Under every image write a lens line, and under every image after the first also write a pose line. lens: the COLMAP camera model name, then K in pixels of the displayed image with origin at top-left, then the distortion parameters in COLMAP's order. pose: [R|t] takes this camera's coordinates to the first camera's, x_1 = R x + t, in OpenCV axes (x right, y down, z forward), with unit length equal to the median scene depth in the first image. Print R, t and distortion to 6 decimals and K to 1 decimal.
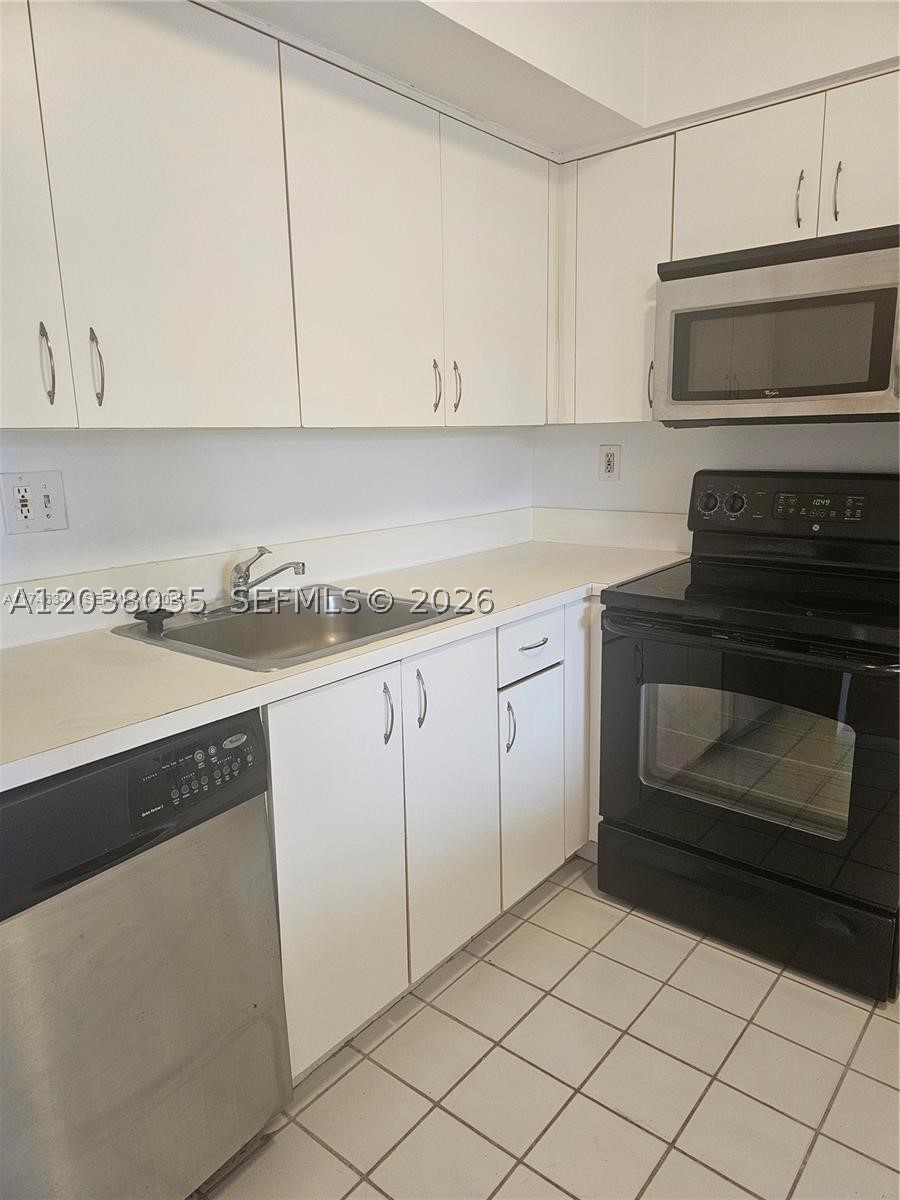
lens RADIAL K [[801.0, 0, 447.8], [0, 801.0, 598.0], [0, 0, 1]] dist [0.038422, -0.026618]
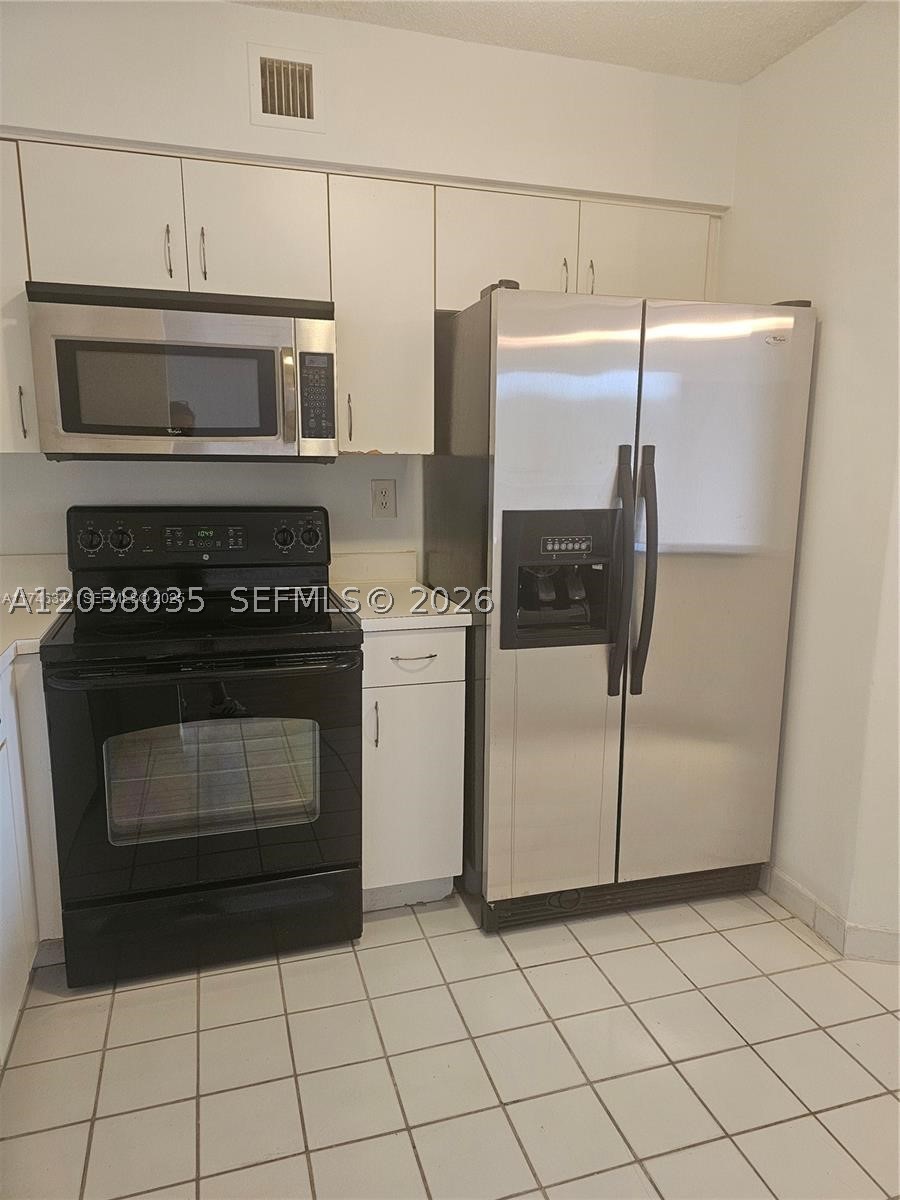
lens RADIAL K [[807.6, 0, 448.9], [0, 807.6, 602.4], [0, 0, 1]] dist [0.067339, -0.050802]
pose [[0.545443, -0.123733, 0.828964, -0.294685], [0.151454, 0.987312, 0.047715, -0.031521], [-0.824350, 0.099524, 0.557263, 0.136007]]
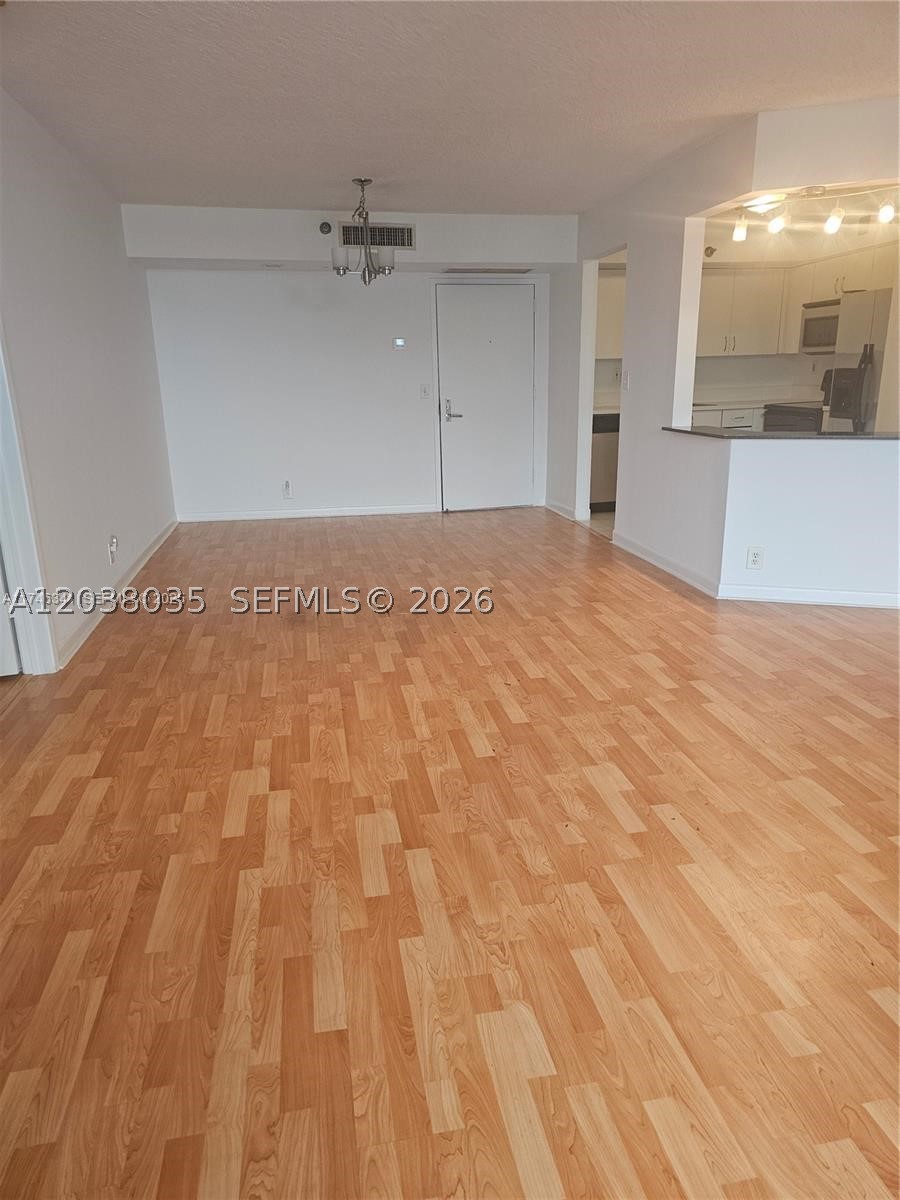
lens RADIAL K [[798.2, 0, 451.9], [0, 798.2, 601.0], [0, 0, 1]] dist [0.068404, -0.062016]
pose [[0.767846, 0.181304, -0.614445, 1.435140], [-0.124253, 0.983052, 0.134795, 0.514264], [0.628470, -0.027155, 0.777360, -2.532968]]
